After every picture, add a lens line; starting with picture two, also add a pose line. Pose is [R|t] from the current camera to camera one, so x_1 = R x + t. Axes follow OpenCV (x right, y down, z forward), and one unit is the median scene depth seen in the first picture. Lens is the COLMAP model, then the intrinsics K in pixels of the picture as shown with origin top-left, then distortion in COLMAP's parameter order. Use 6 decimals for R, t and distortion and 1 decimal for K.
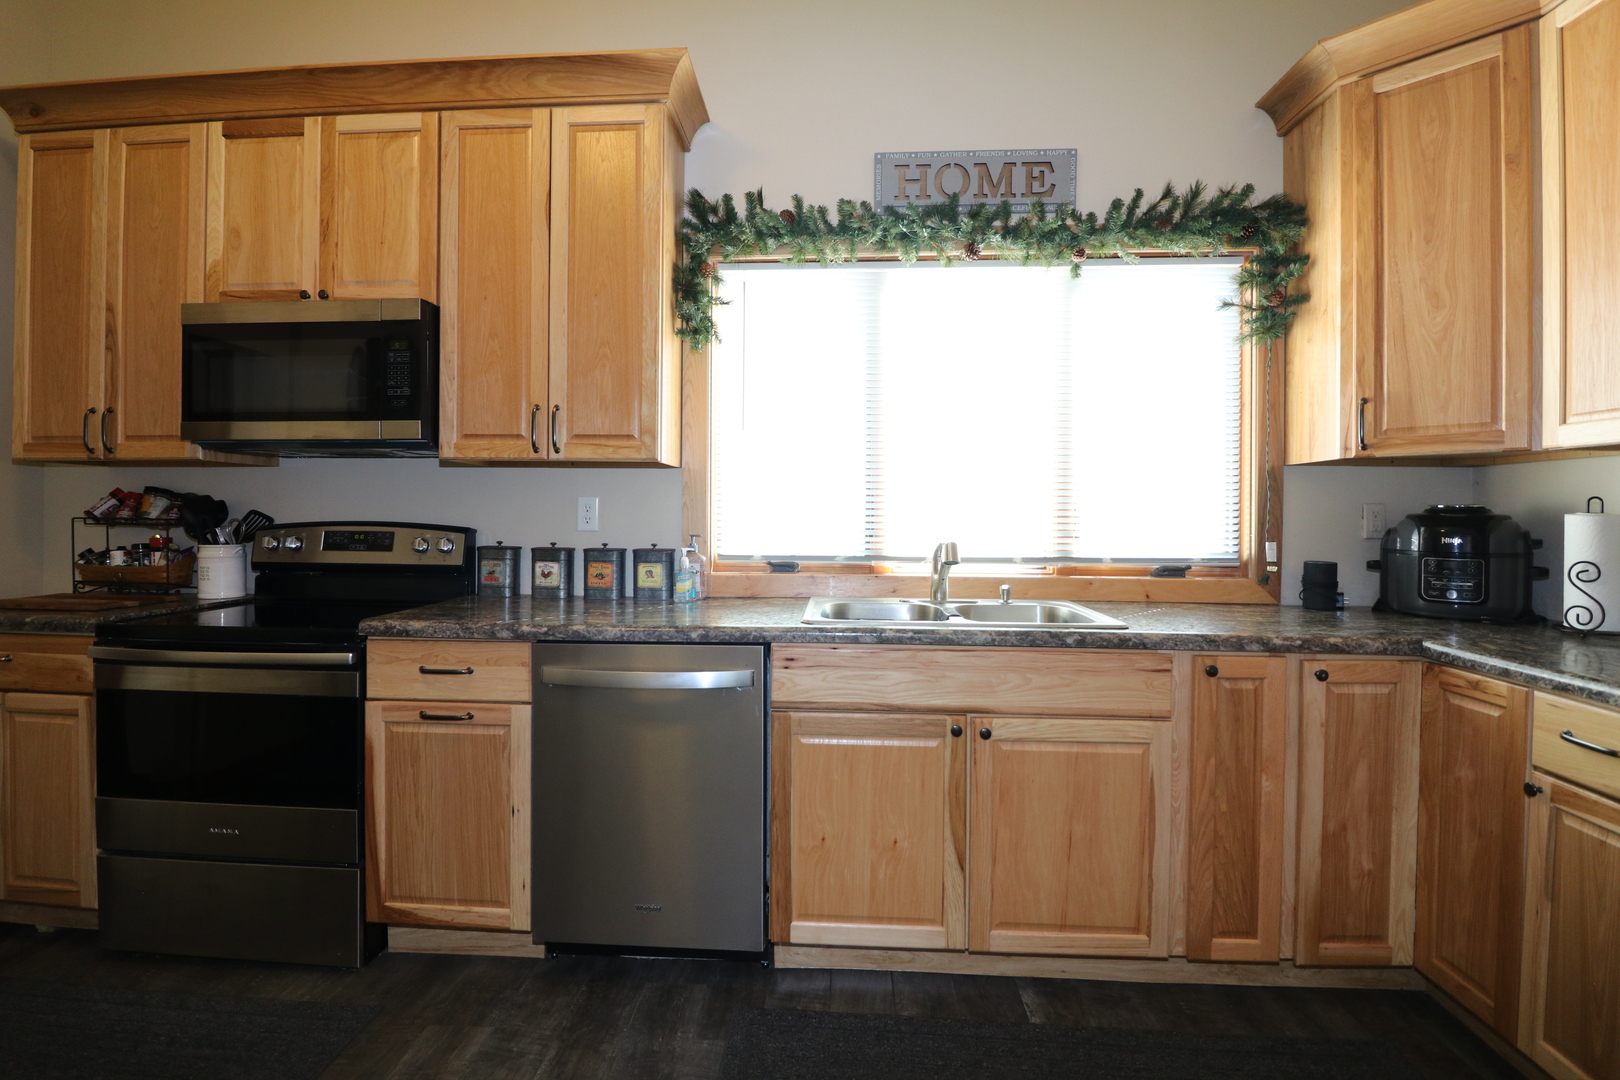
lens RADIAL K [[749.9, 0, 804.2], [0, 749.9, 515.0], [0, 0, 1]] dist [-0.020780, -0.000187]
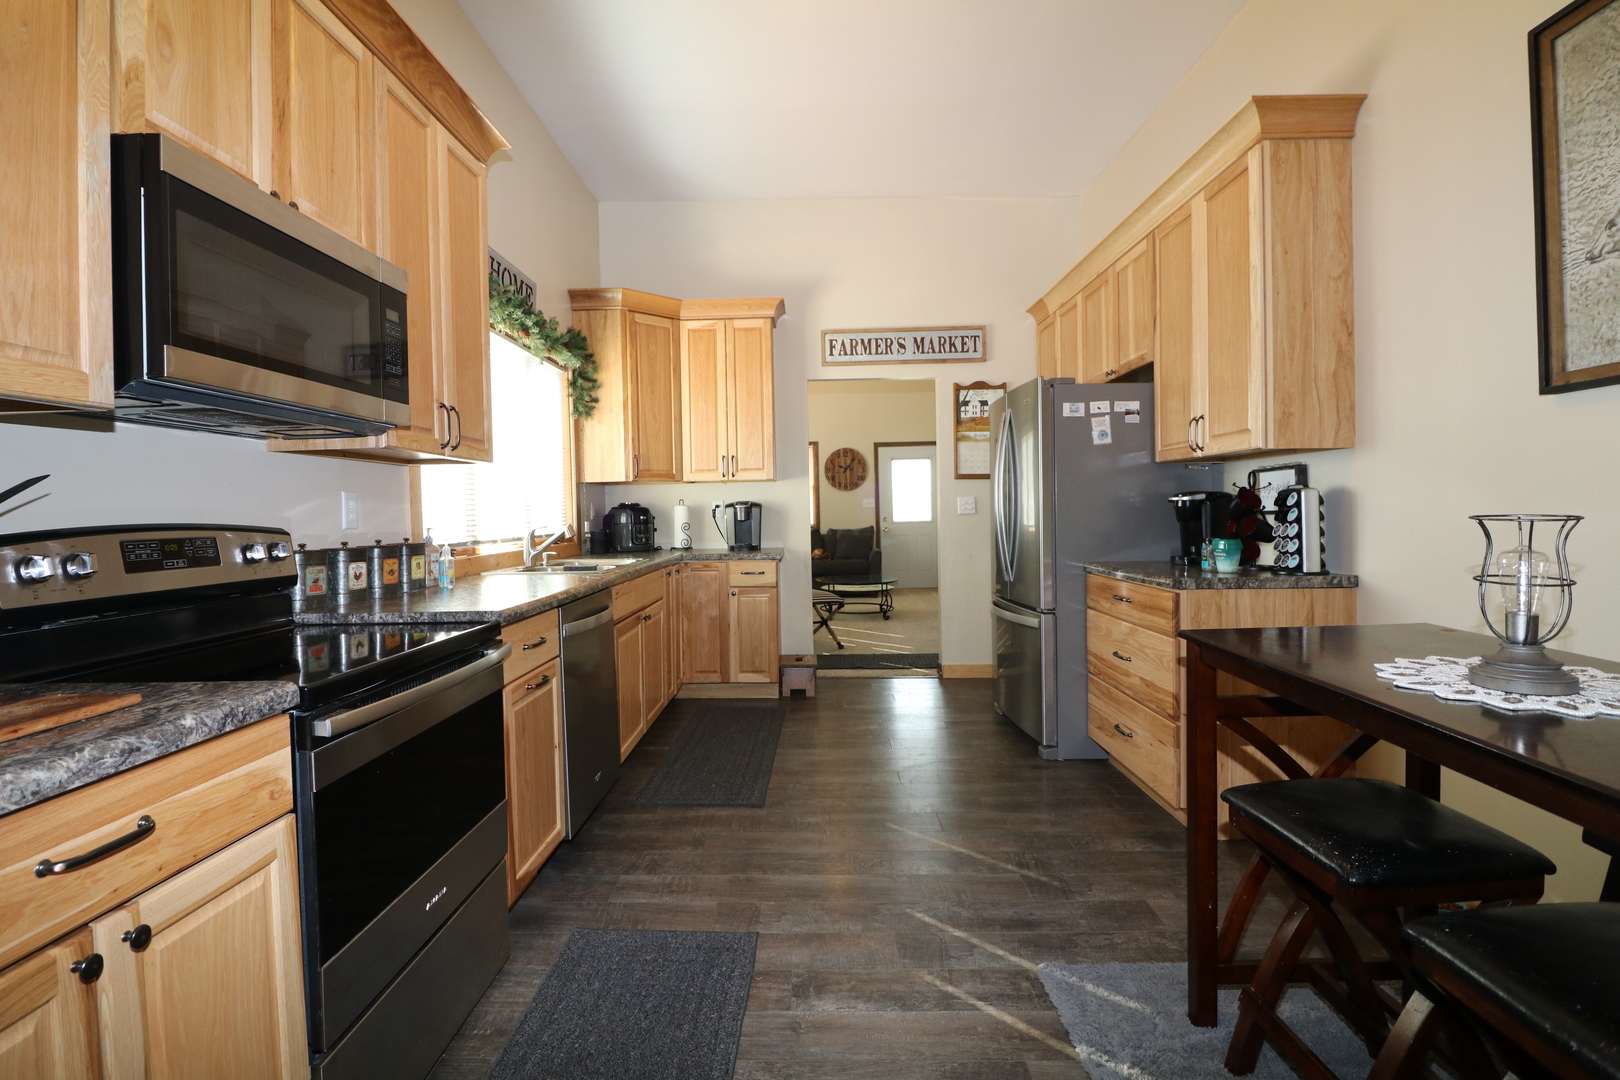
lens RADIAL K [[749.9, 0, 804.2], [0, 749.9, 515.0], [0, 0, 1]] dist [-0.020780, -0.000187]
pose [[-0.044922, -0.010085, 0.998940, -1.355490], [0.028841, 0.999519, 0.011387, 0.010949], [-0.998574, 0.029322, -0.044610, 0.524107]]
